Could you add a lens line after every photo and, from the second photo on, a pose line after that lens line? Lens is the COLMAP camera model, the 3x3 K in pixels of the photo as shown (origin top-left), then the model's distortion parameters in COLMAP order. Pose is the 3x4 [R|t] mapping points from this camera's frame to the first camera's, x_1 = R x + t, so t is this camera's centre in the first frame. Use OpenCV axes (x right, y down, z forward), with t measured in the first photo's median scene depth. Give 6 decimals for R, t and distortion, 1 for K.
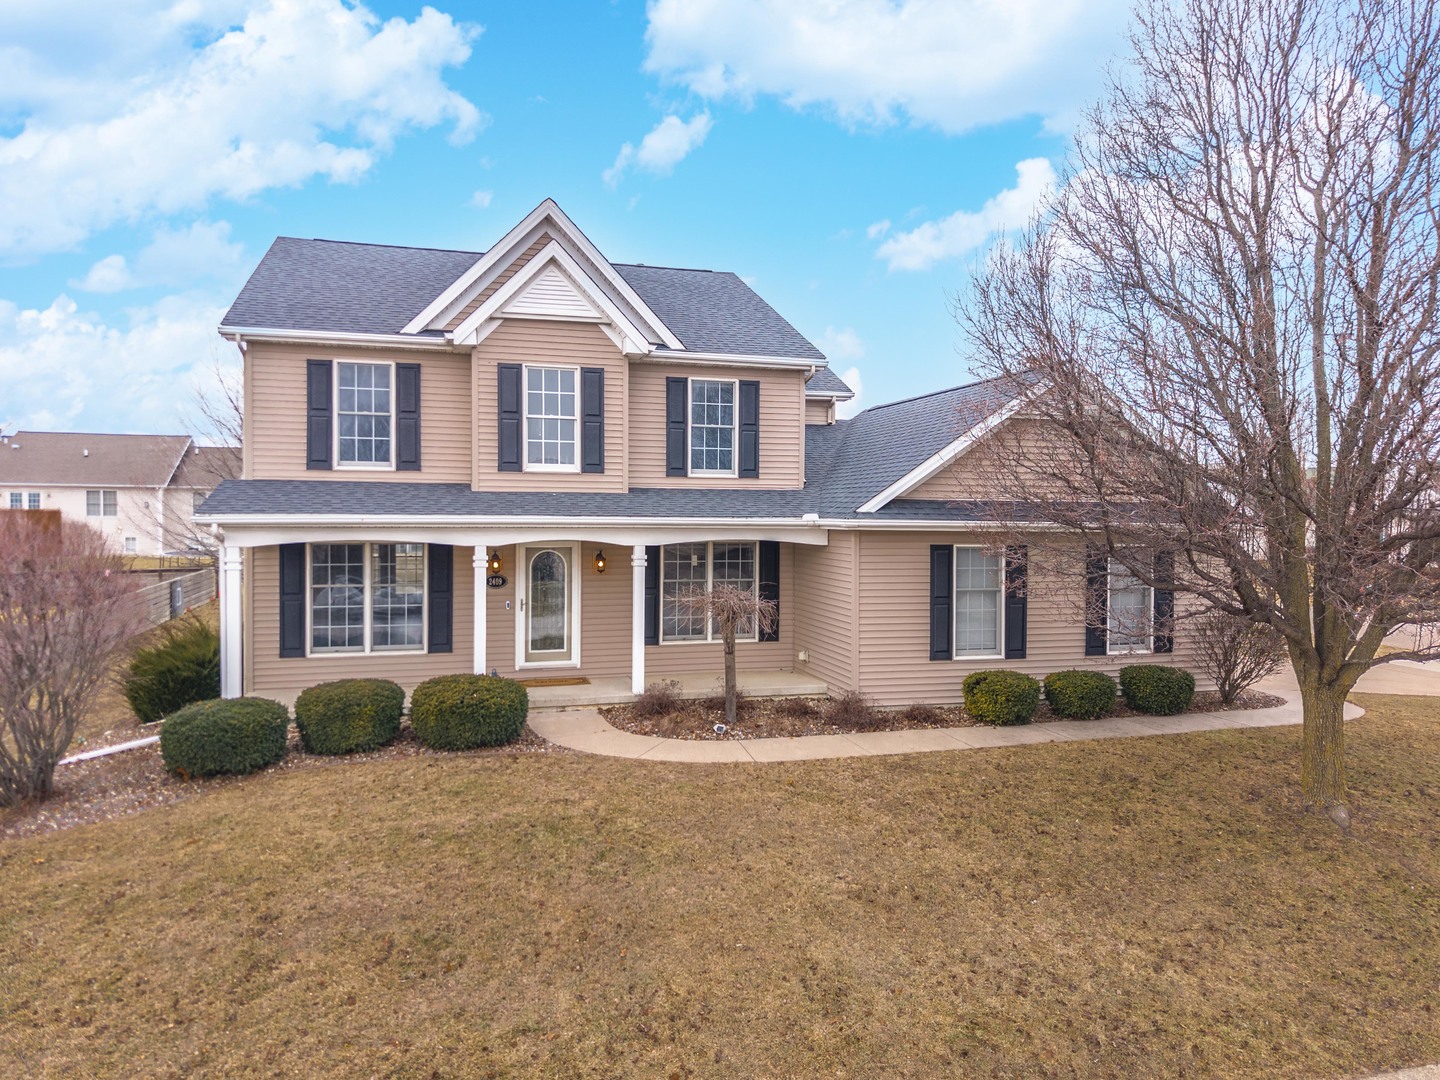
lens RADIAL K [[988.2, 0, 714.1], [0, 988.2, 522.6], [0, 0, 1]] dist [-0.002403, -0.004746]
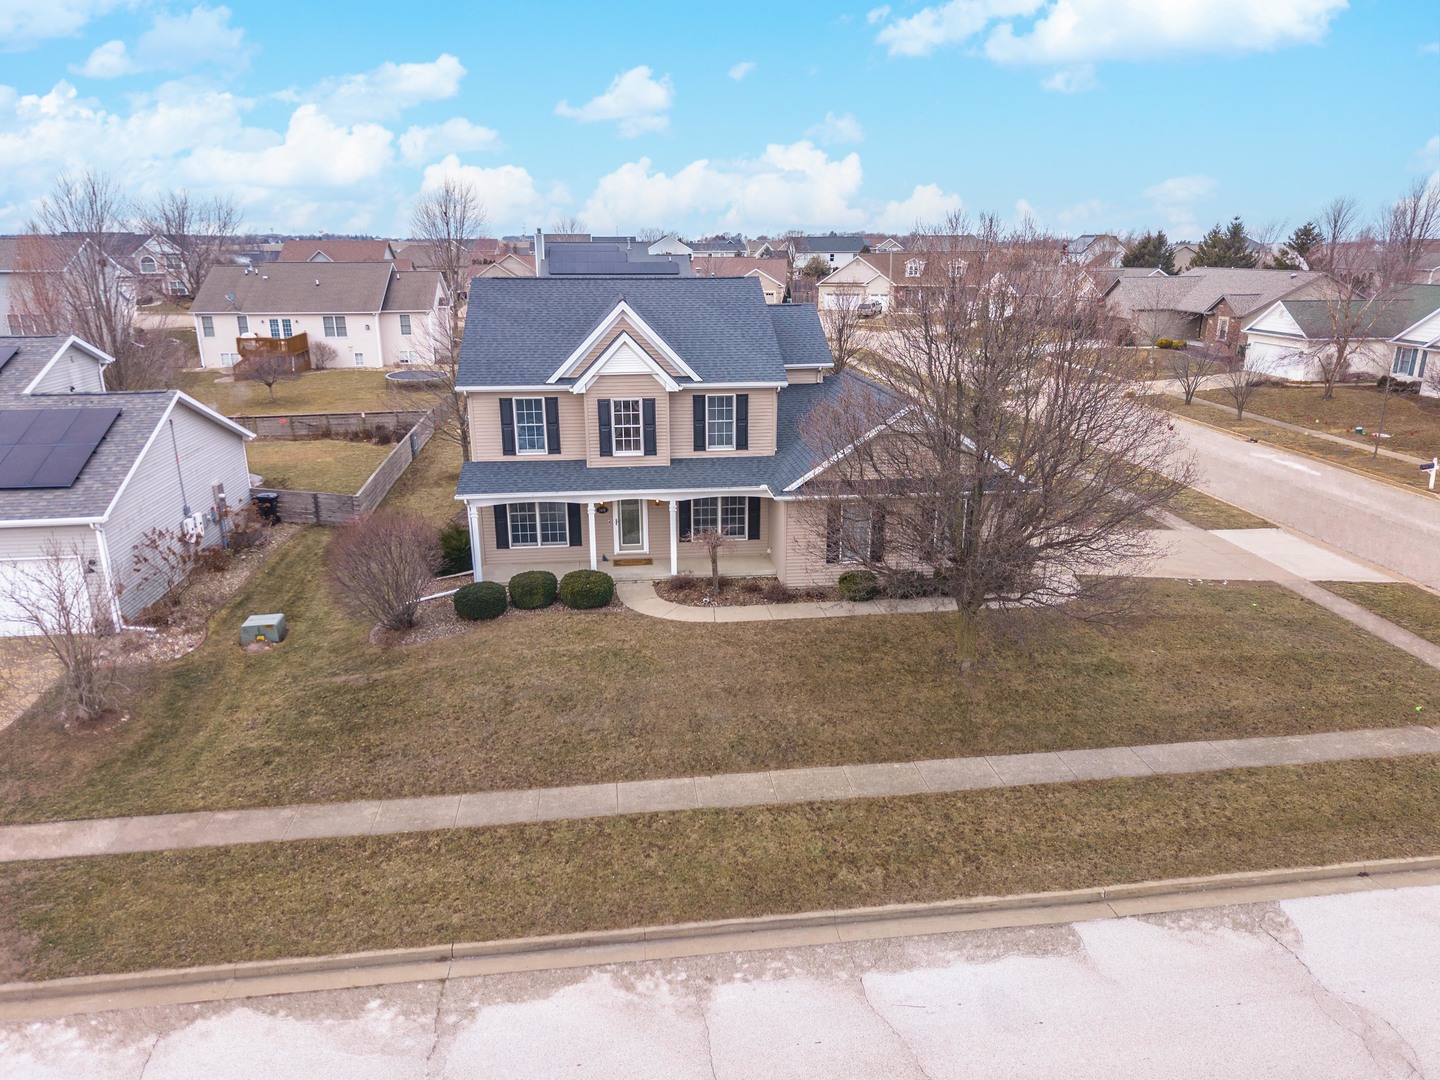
lens RADIAL K [[974.9, 0, 720.0], [0, 974.9, 540.0], [0, 0, 1]] dist [0.020822, -0.018289]
pose [[0.987380, 0.037846, -0.153780, 0.300228], [0.007166, 0.959355, 0.282110, -0.424926], [0.158206, -0.279652, 0.946977, -0.772099]]
